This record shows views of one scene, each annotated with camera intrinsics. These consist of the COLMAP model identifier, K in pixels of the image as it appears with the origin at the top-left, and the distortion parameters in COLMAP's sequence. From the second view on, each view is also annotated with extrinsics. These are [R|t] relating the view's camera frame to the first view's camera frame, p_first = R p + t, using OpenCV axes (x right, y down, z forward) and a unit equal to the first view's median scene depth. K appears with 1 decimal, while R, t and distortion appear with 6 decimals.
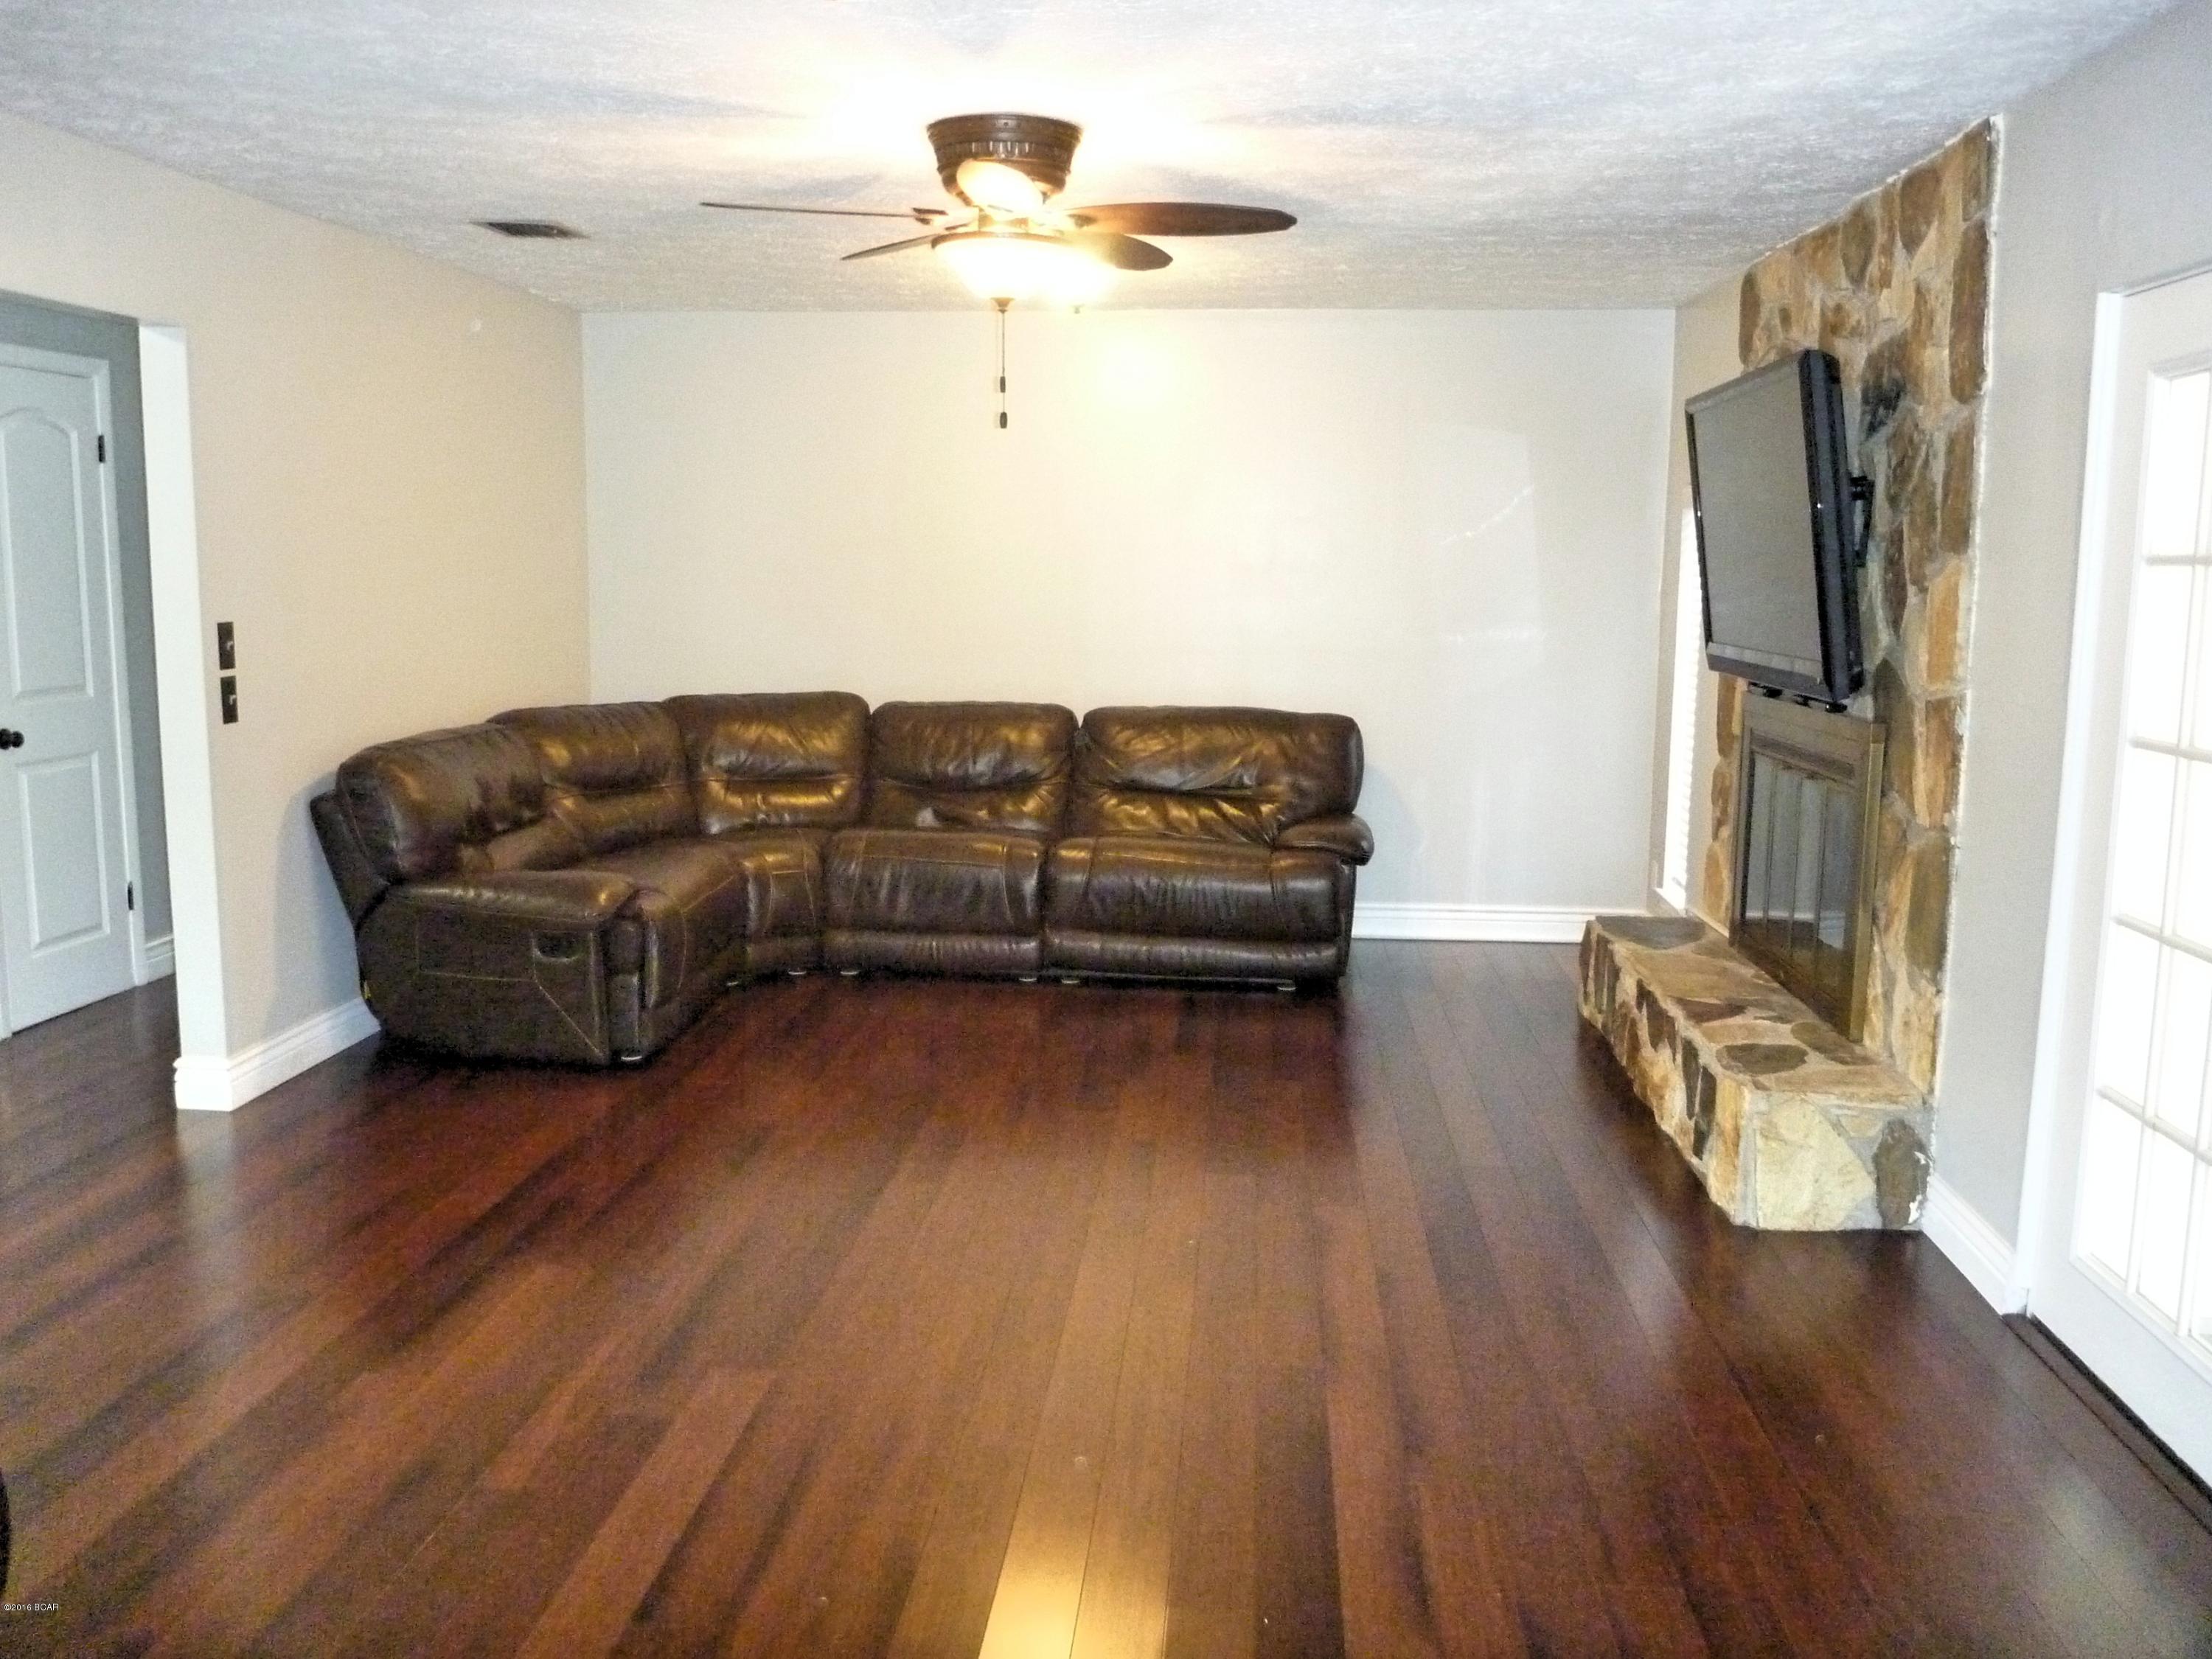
lens RADIAL K [[1795.8, 0, 1087.7], [0, 1795.8, 825.8], [0, 0, 1]] dist [-0.044152, -0.005920]
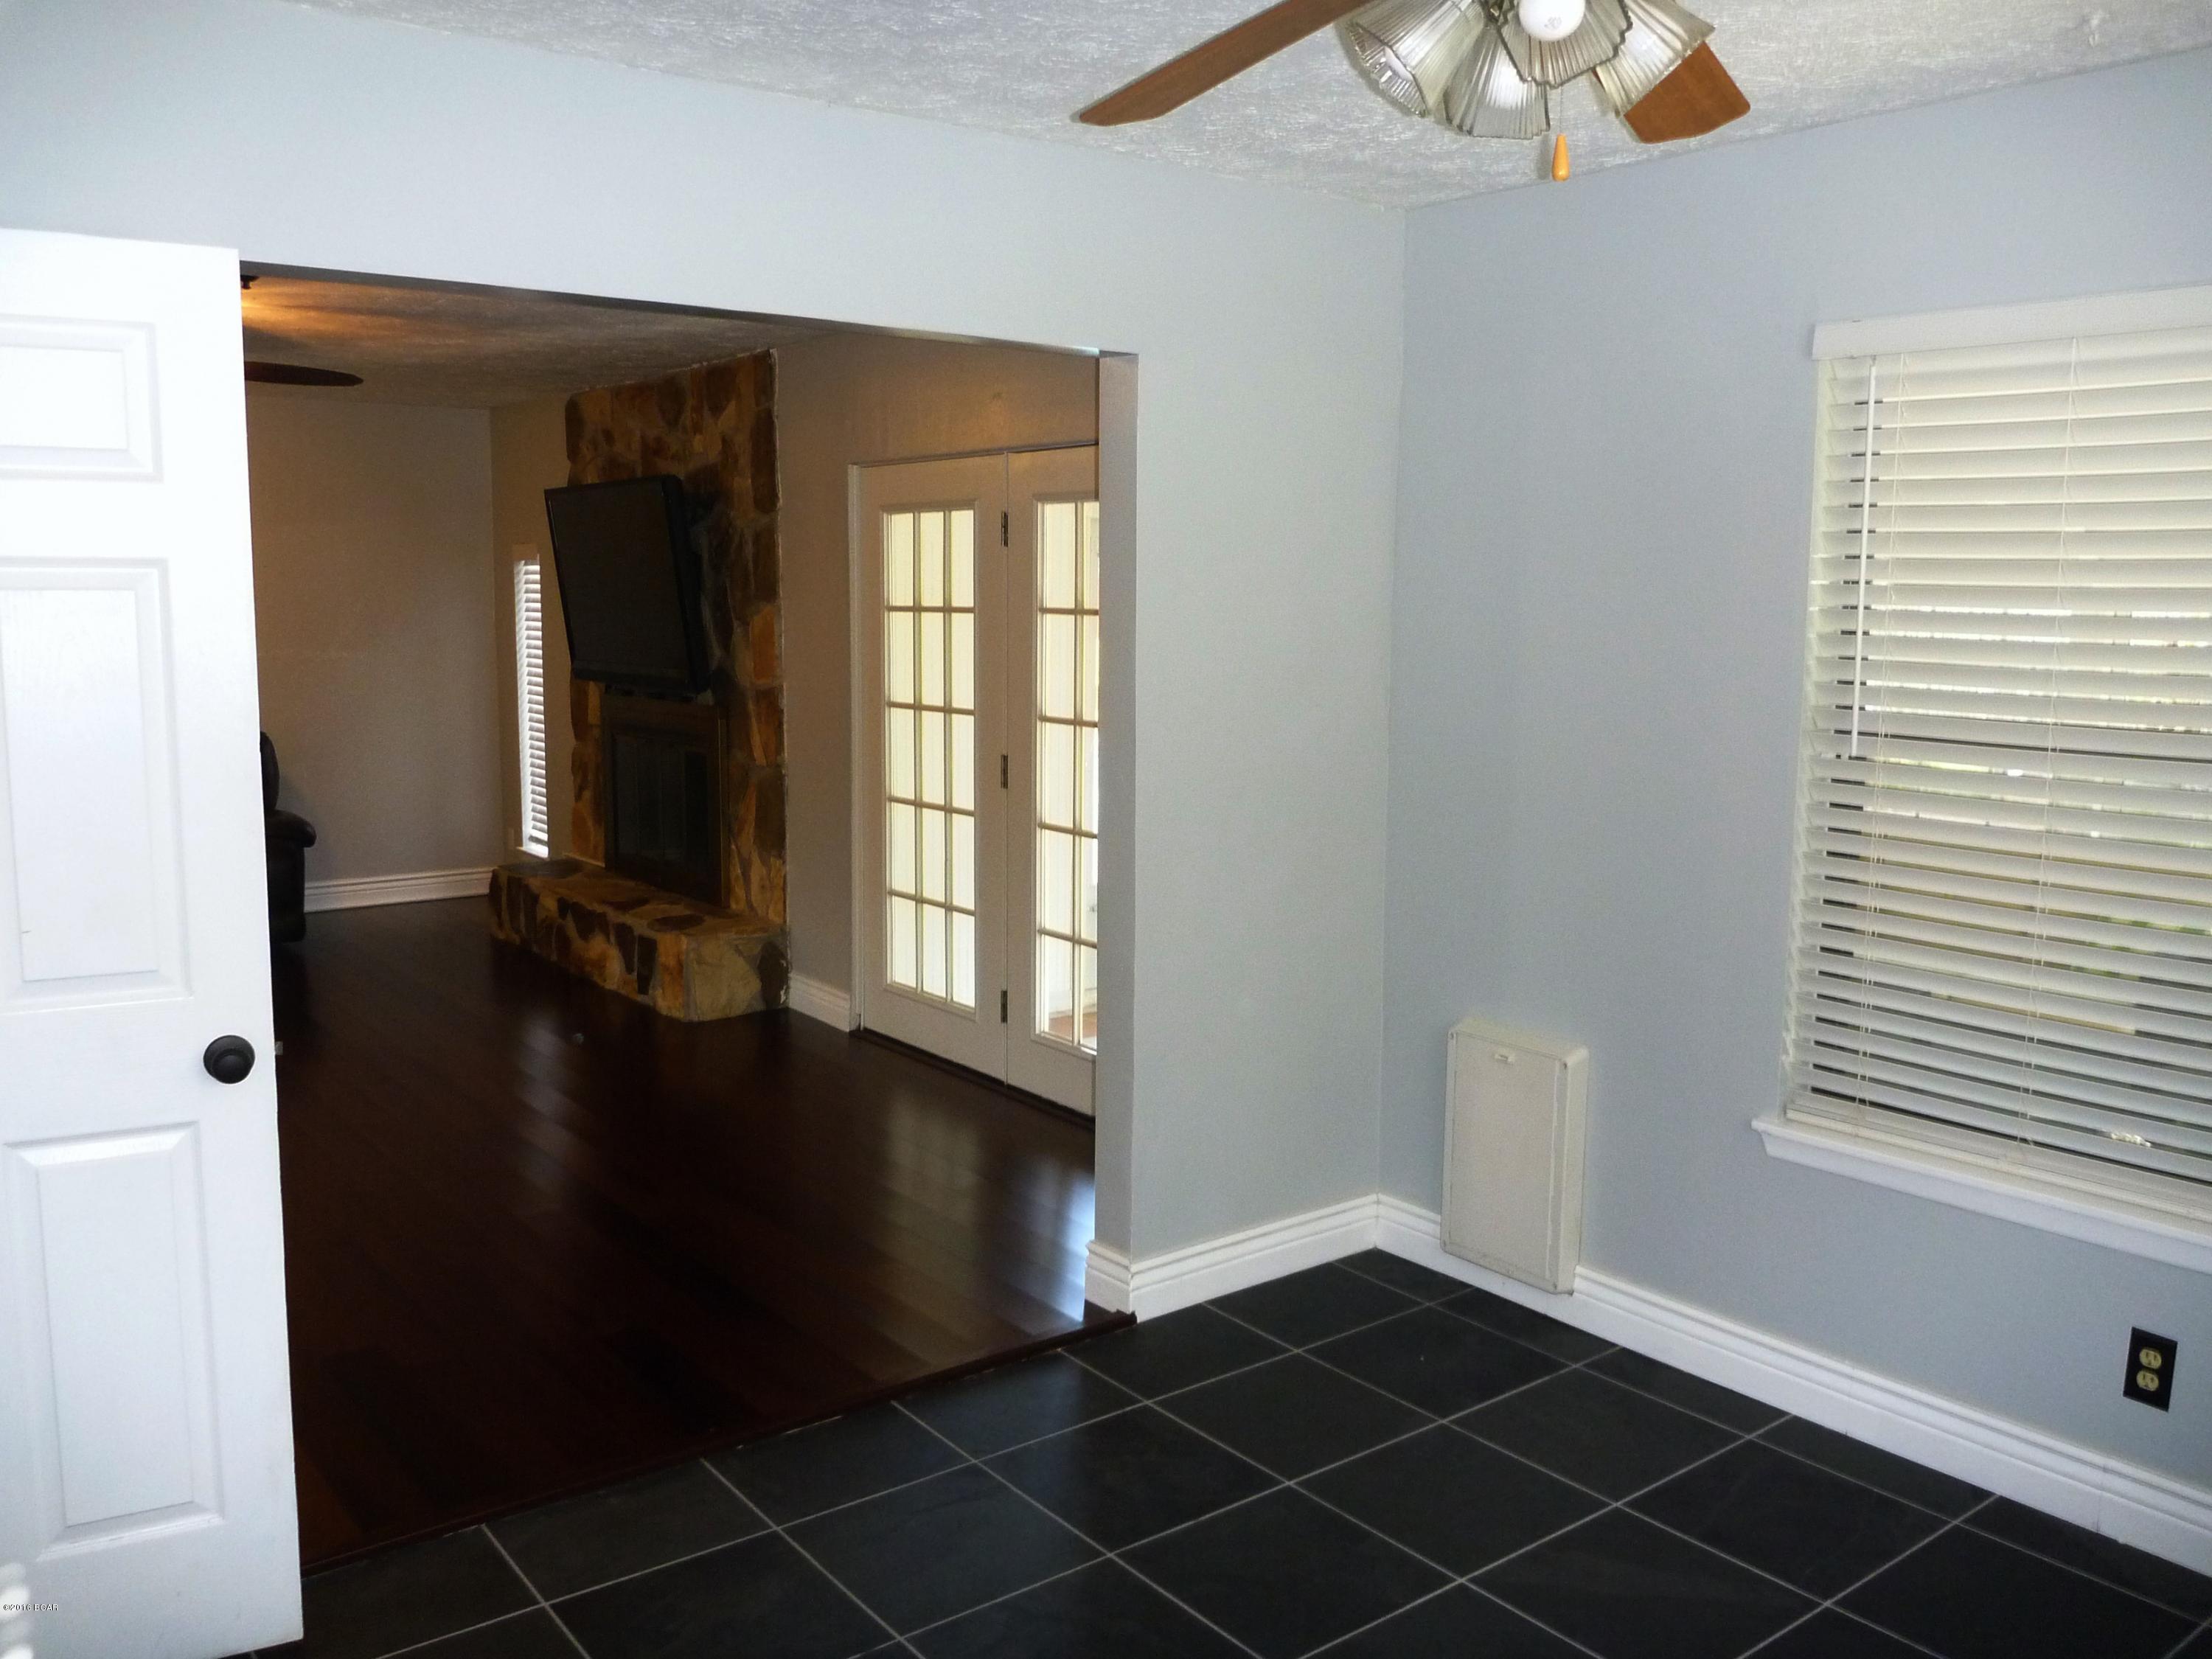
lens RADIAL K [[1795.8, 0, 1087.7], [0, 1795.8, 825.8], [0, 0, 1]] dist [-0.044152, -0.005920]
pose [[0.733814, -0.090993, 0.673229, -0.415471], [0.097718, 0.994822, 0.027948, 0.037013], [-0.672286, 0.045278, 0.738906, -0.416414]]
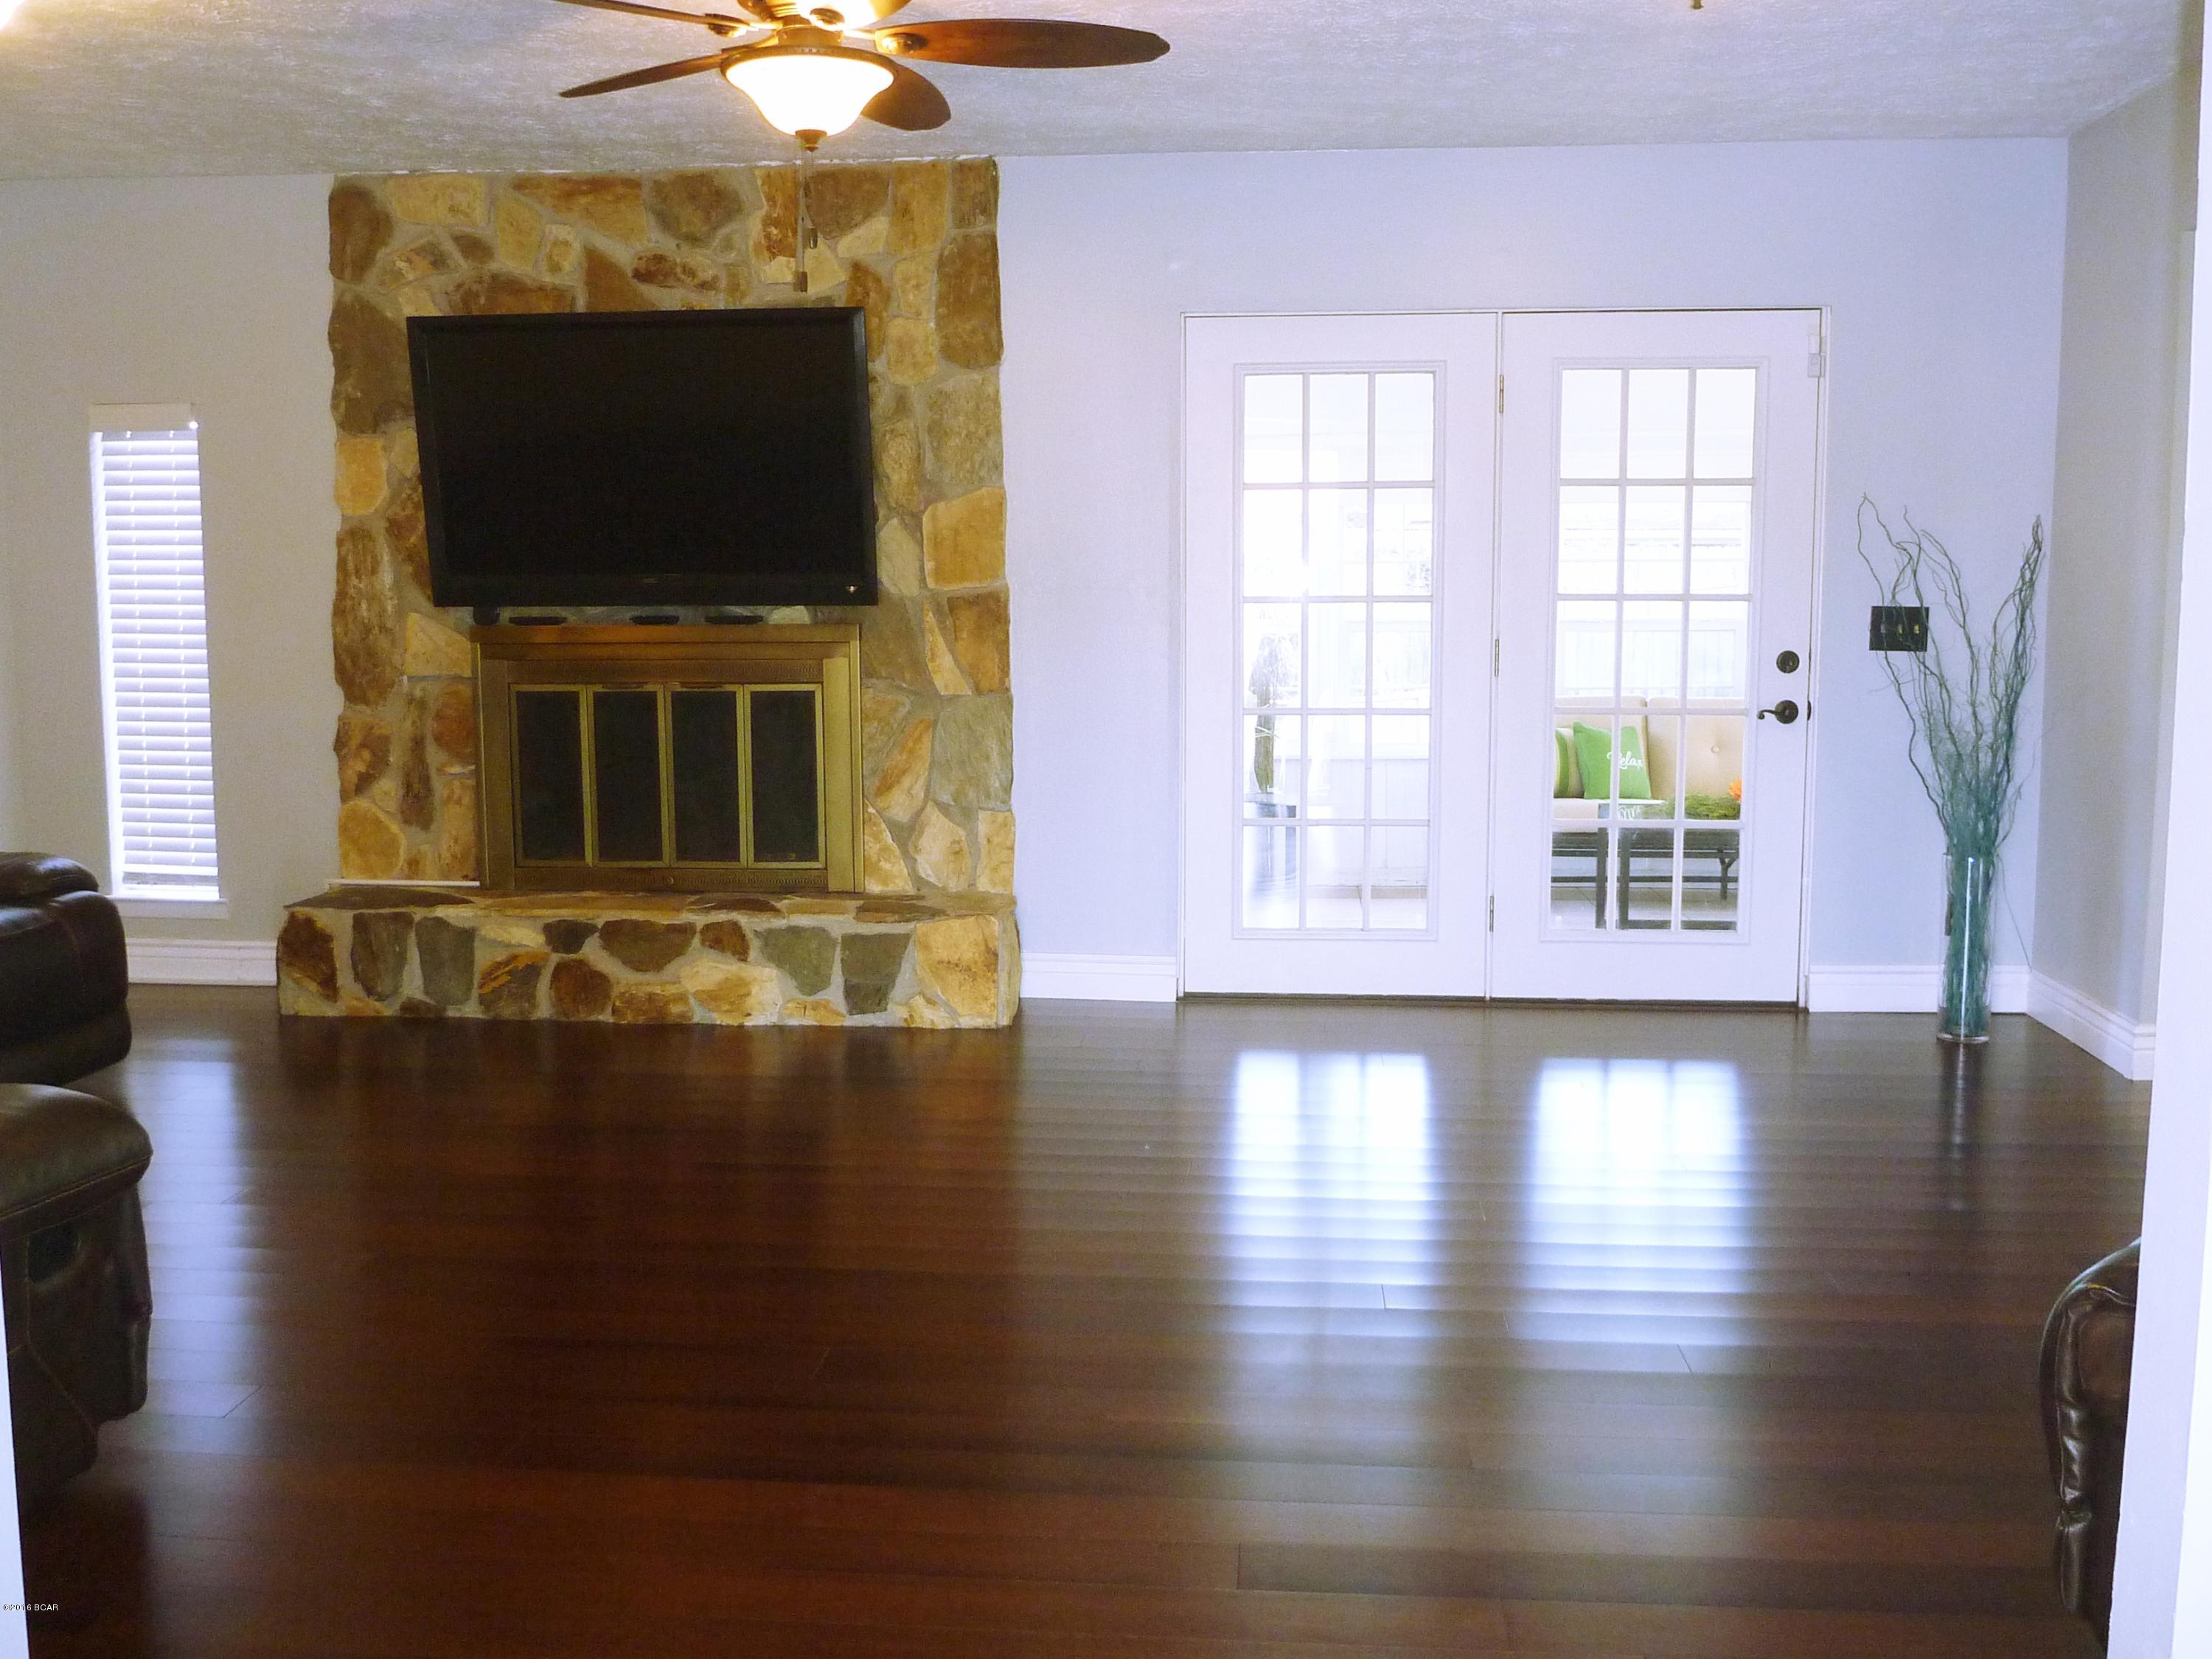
lens RADIAL K [[2068.6, 0, 1106.0], [0, 2068.6, 829.5], [0, 0, 1]] dist [-0.036776, -0.007483]
pose [[-0.000989, -0.130058, 0.991506, -0.972906], [0.147462, 0.980648, 0.128780, -0.077085], [-0.989067, 0.146337, 0.018209, 0.834272]]
